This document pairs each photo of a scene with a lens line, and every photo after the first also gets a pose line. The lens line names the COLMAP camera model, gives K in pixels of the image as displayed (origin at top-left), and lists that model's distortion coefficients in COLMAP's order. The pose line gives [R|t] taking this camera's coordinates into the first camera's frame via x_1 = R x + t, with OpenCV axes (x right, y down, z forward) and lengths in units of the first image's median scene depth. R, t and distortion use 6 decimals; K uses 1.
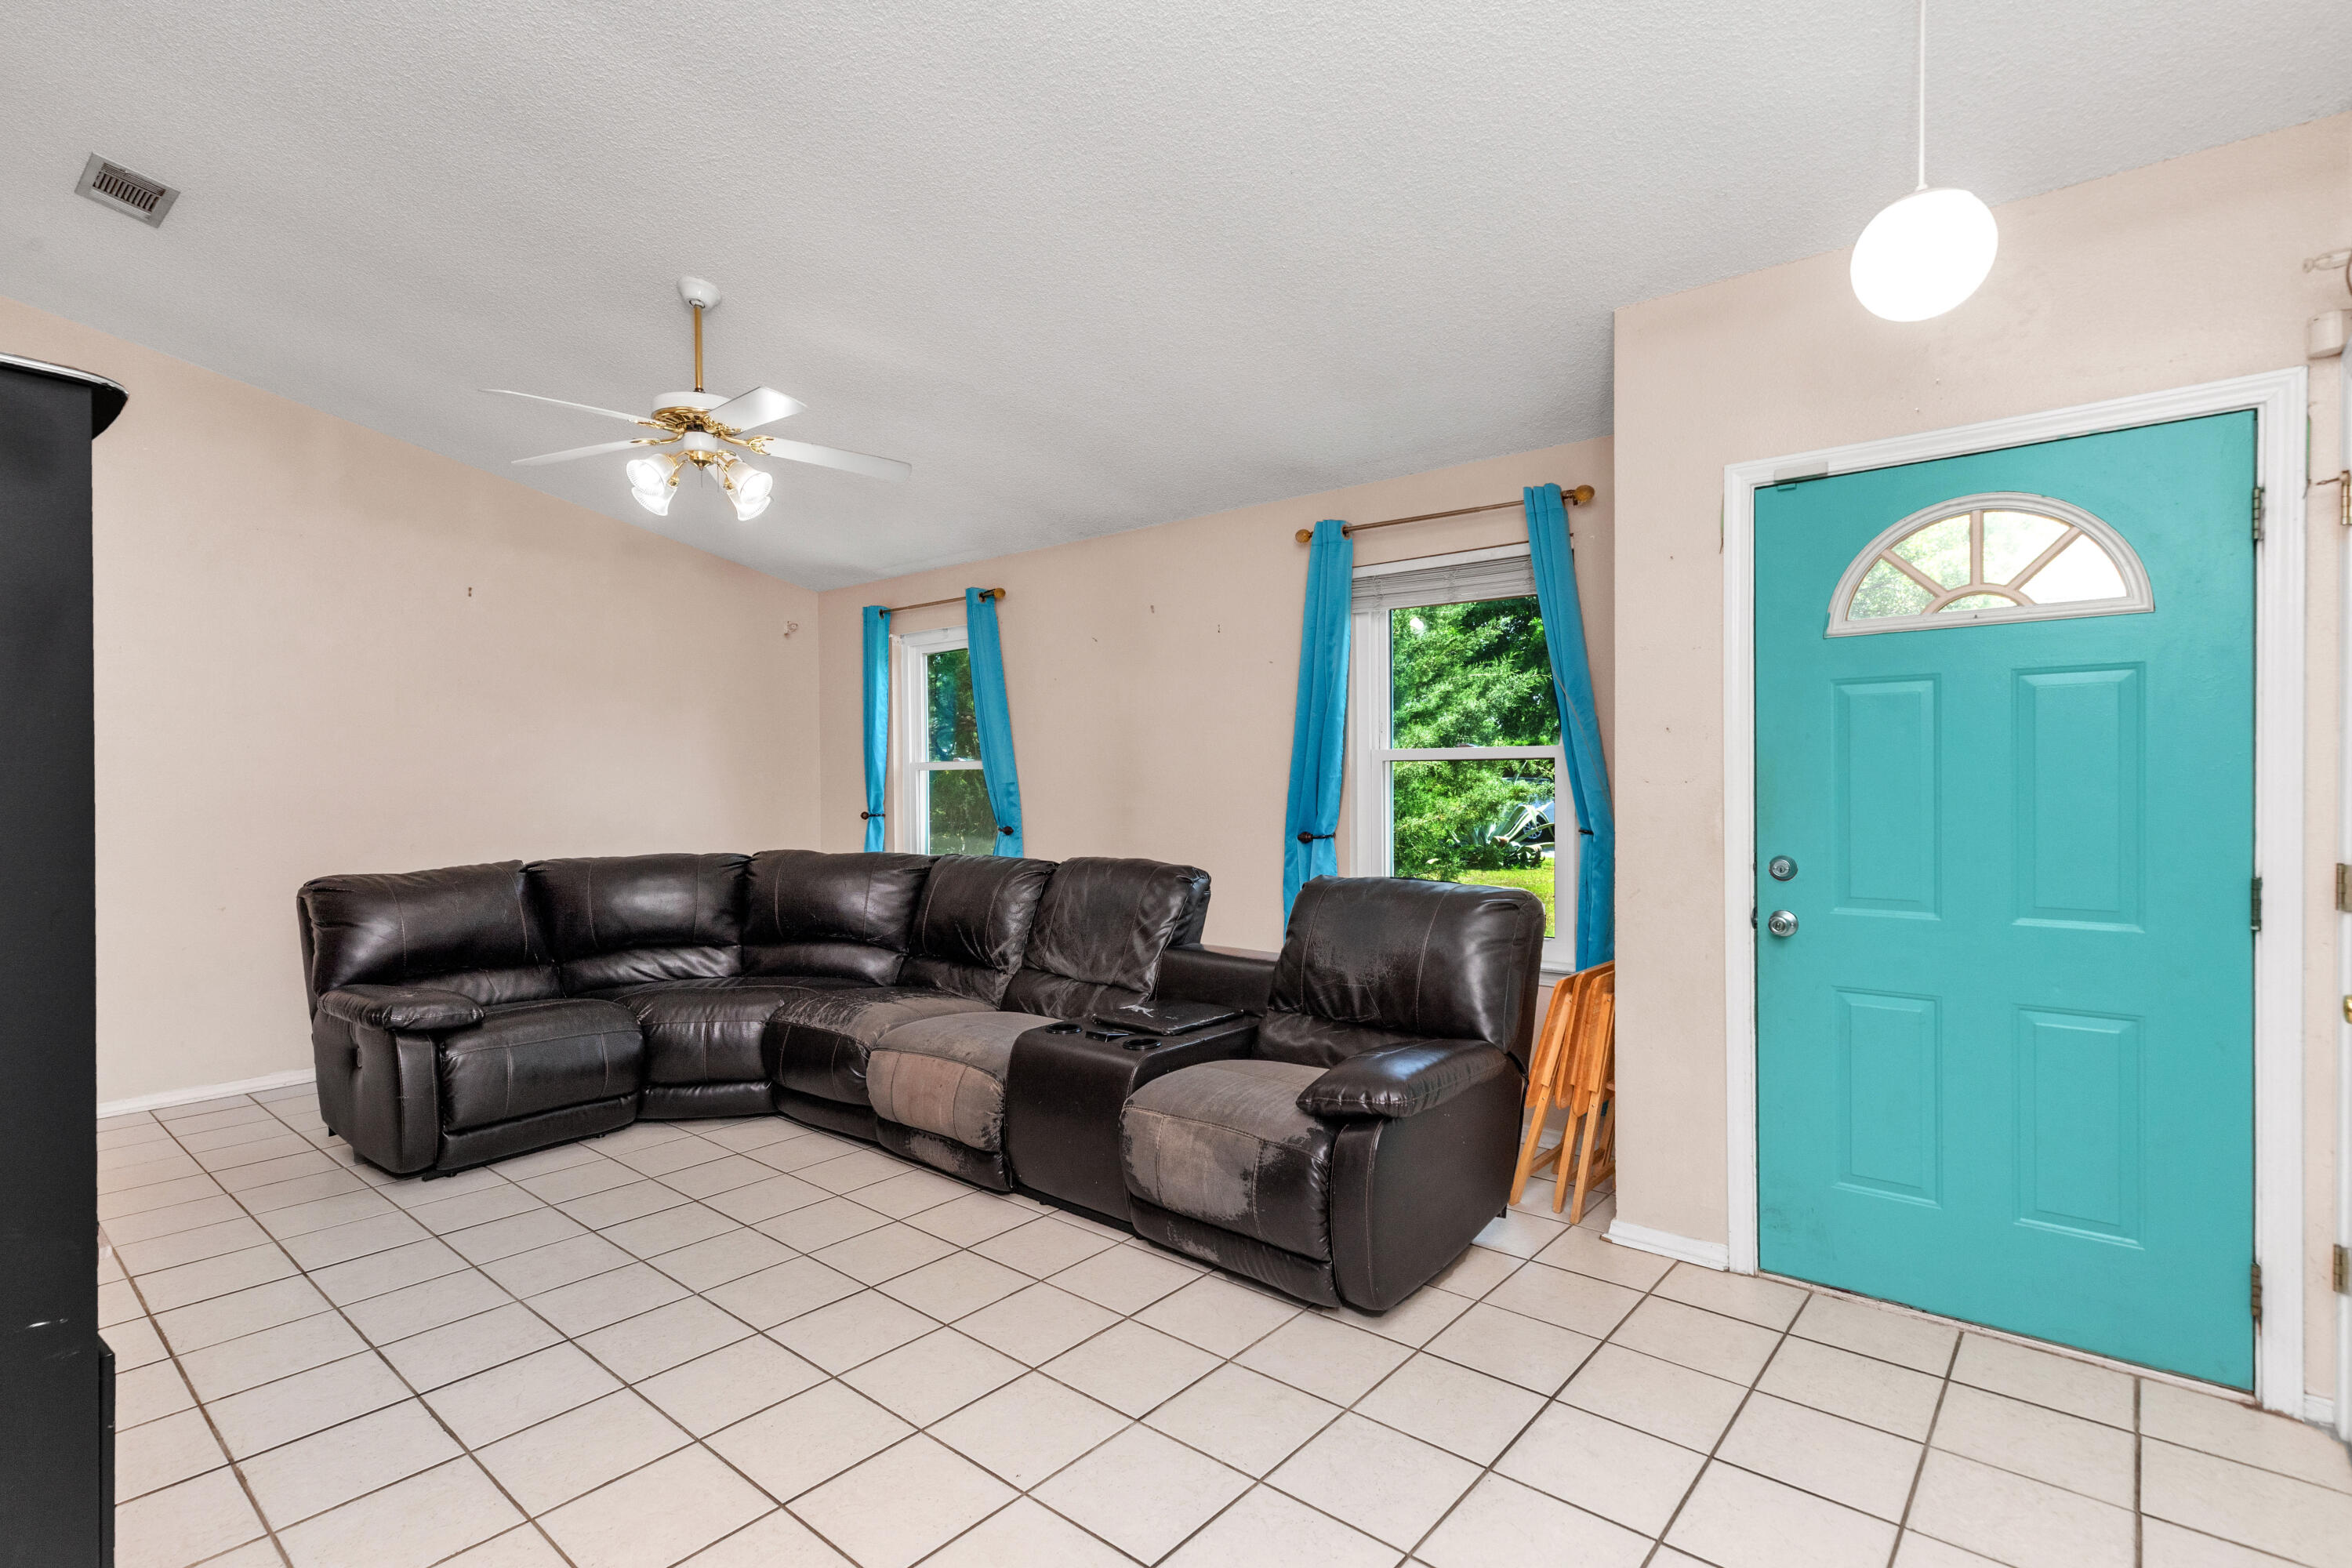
lens RADIAL K [[1105.0, 0, 1173.8], [0, 1105.0, 777.7], [0, 0, 1]] dist [0.013640, 0.000197]
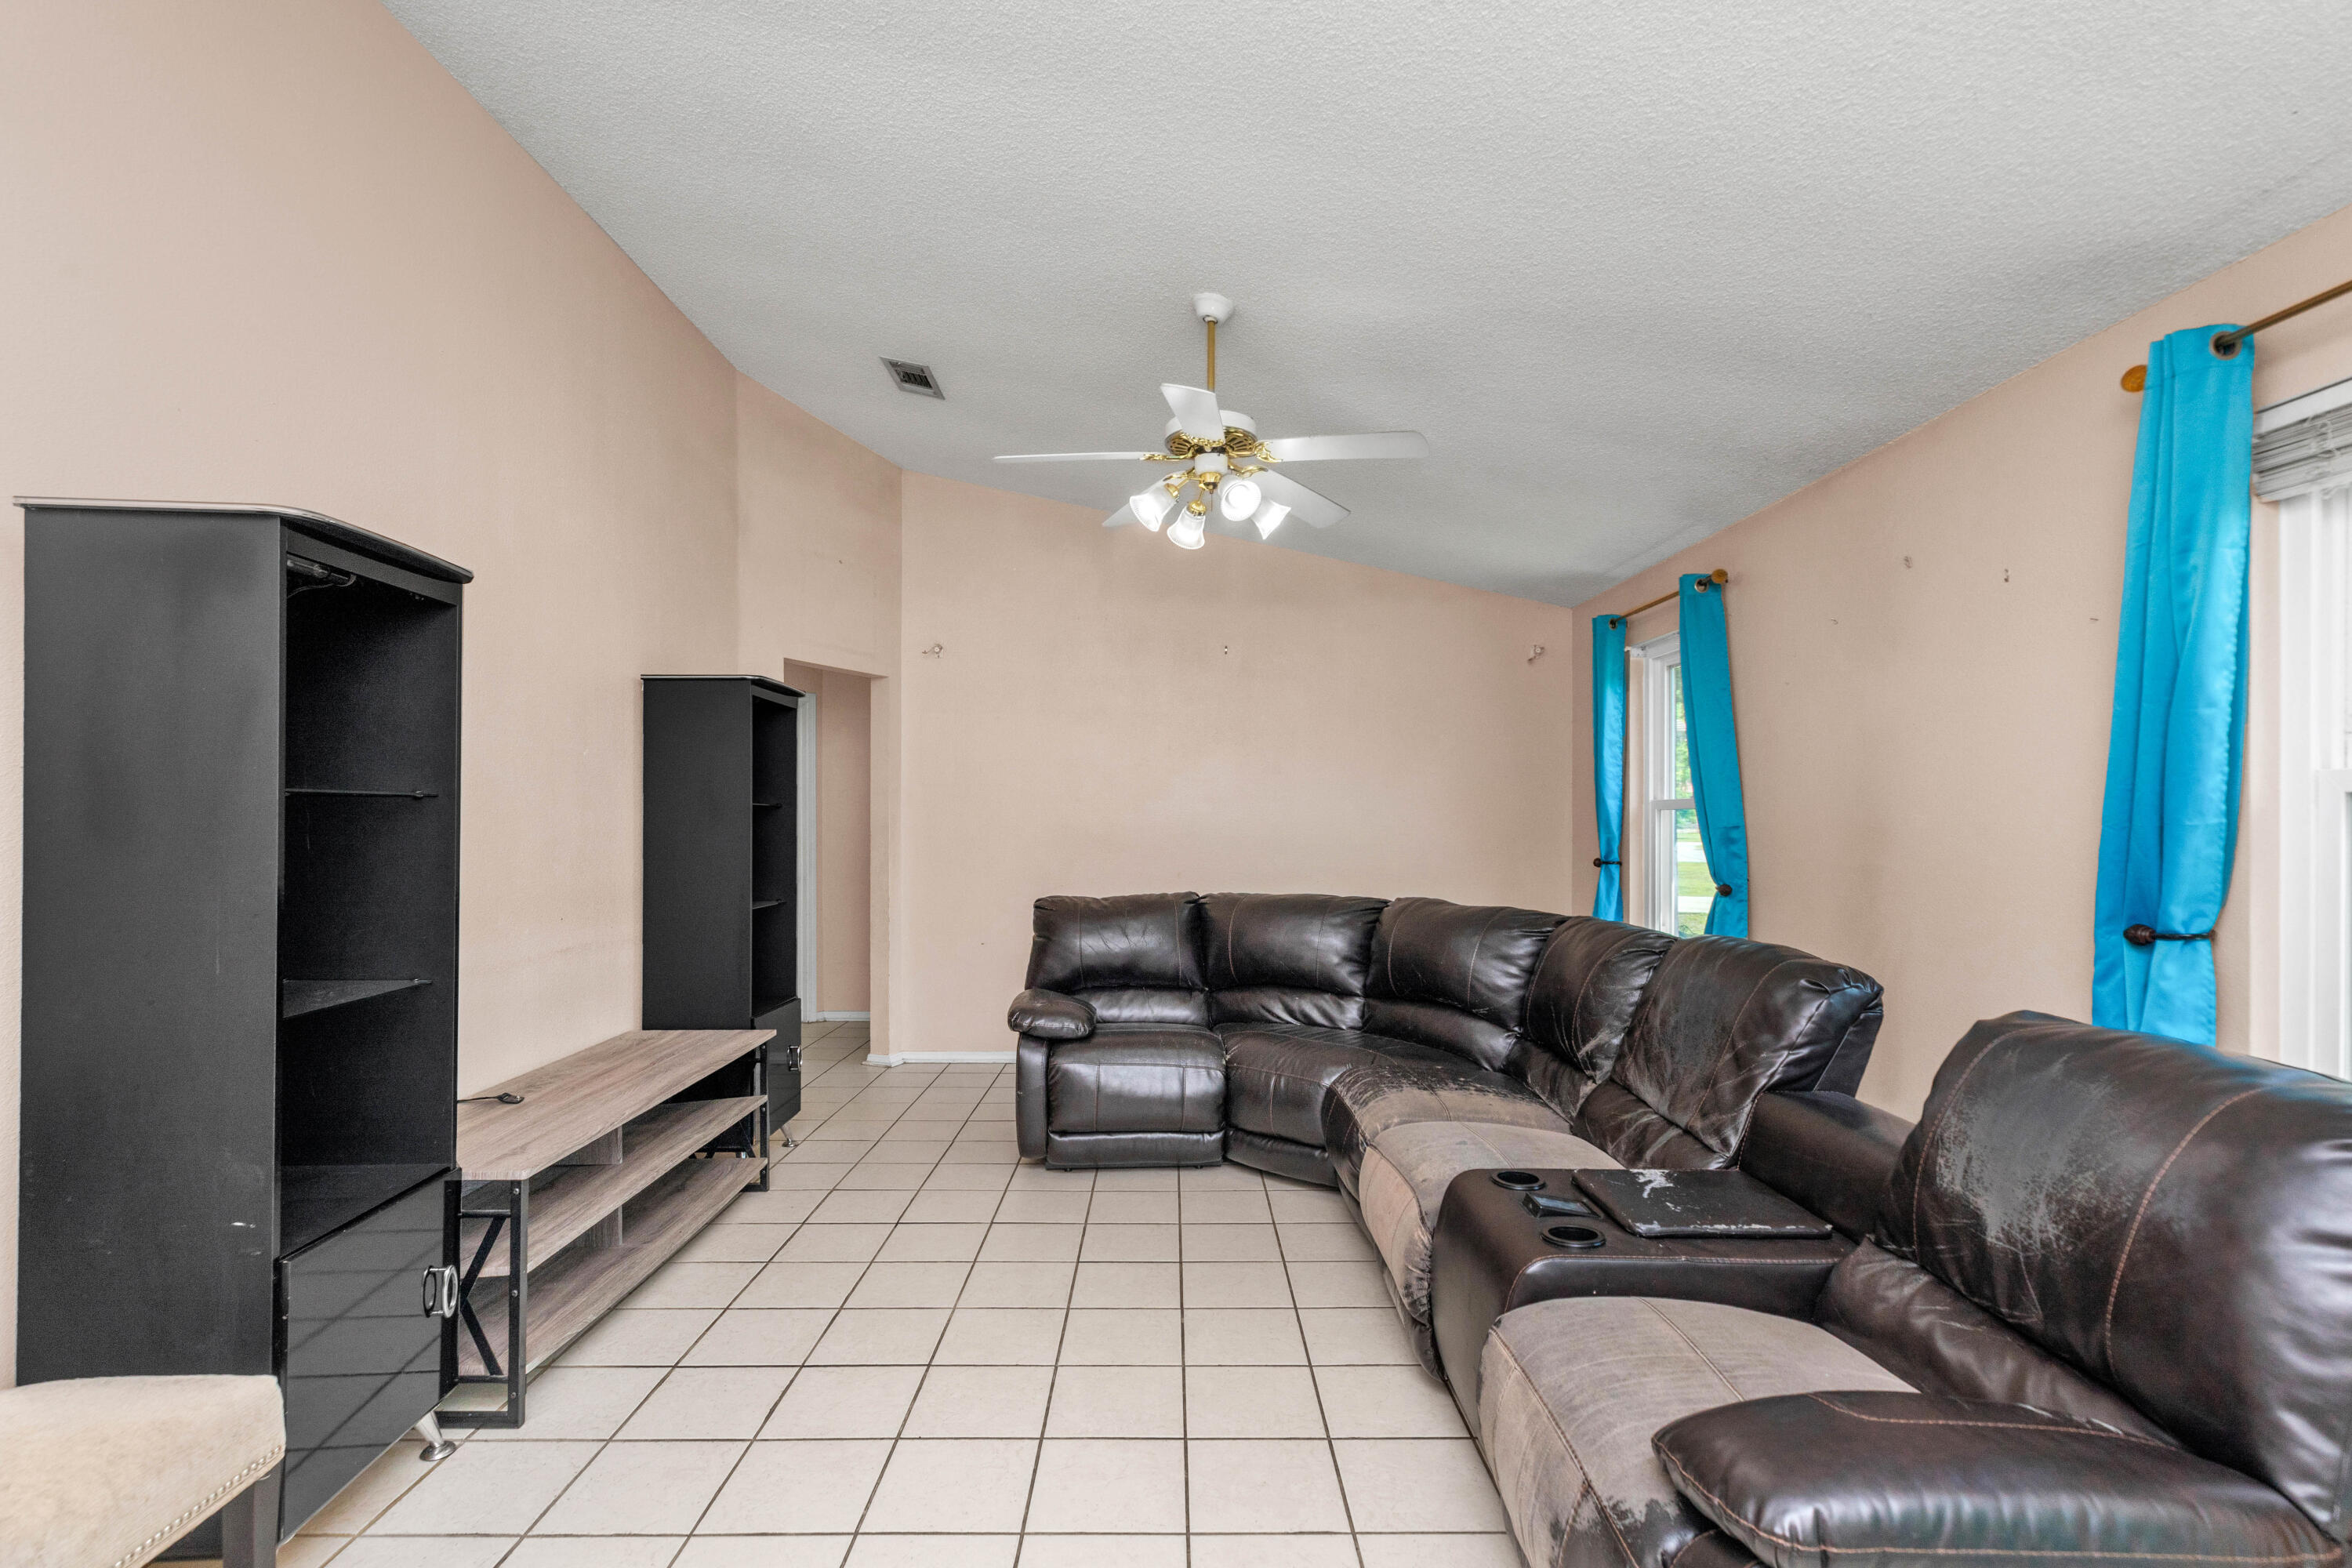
lens RADIAL K [[1105.0, 0, 1179.5], [0, 1105.0, 804.9], [0, 0, 1]] dist [0.013640, 0.000197]
pose [[0.662938, -0.001214, -0.748674, 0.221084], [-0.007240, 0.999942, -0.008032, -0.001781], [0.748640, 0.010745, 0.662890, 0.293294]]
